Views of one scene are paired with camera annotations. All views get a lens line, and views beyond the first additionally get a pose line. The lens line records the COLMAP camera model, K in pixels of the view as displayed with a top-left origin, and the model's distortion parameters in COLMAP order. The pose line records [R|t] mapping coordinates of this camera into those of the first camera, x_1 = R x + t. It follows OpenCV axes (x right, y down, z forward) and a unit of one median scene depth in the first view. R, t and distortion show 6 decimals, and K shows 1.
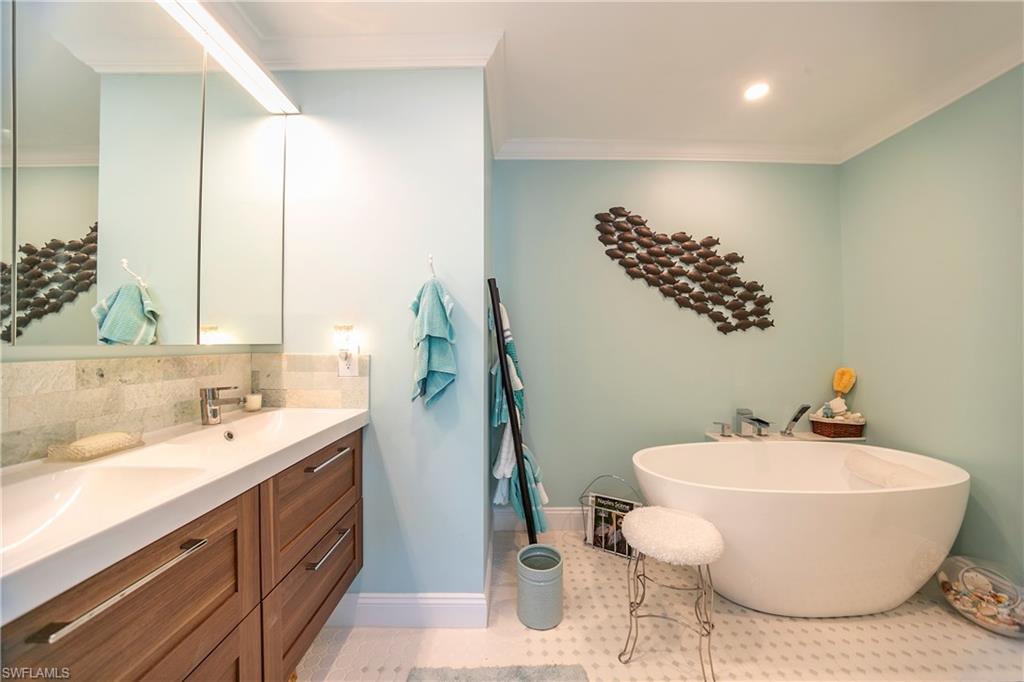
lens RADIAL K [[367.8, 0, 510.1], [0, 367.8, 339.6], [0, 0, 1]] dist [-0.001385, -0.000048]
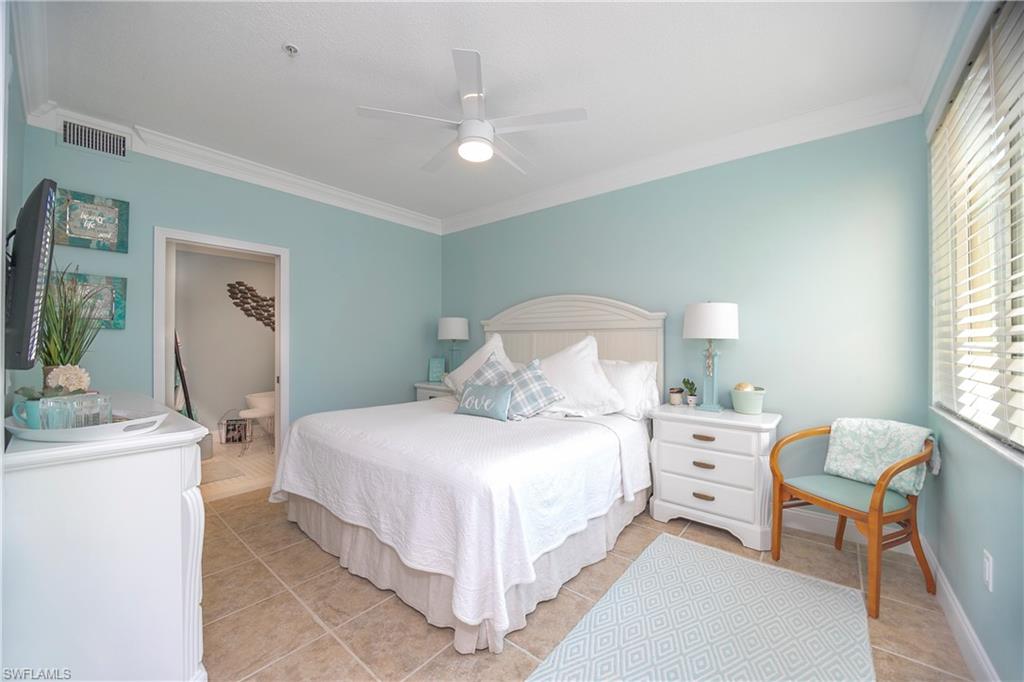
lens RADIAL K [[376.1, 0, 505.4], [0, 376.1, 341.6], [0, 0, 1]] dist [-0.001871, -0.000043]
pose [[0.628480, 0.005753, 0.777804, -0.414797], [-0.005771, 0.999980, -0.002732, -0.025470], [-0.777804, -0.002772, 0.628501, -1.497627]]
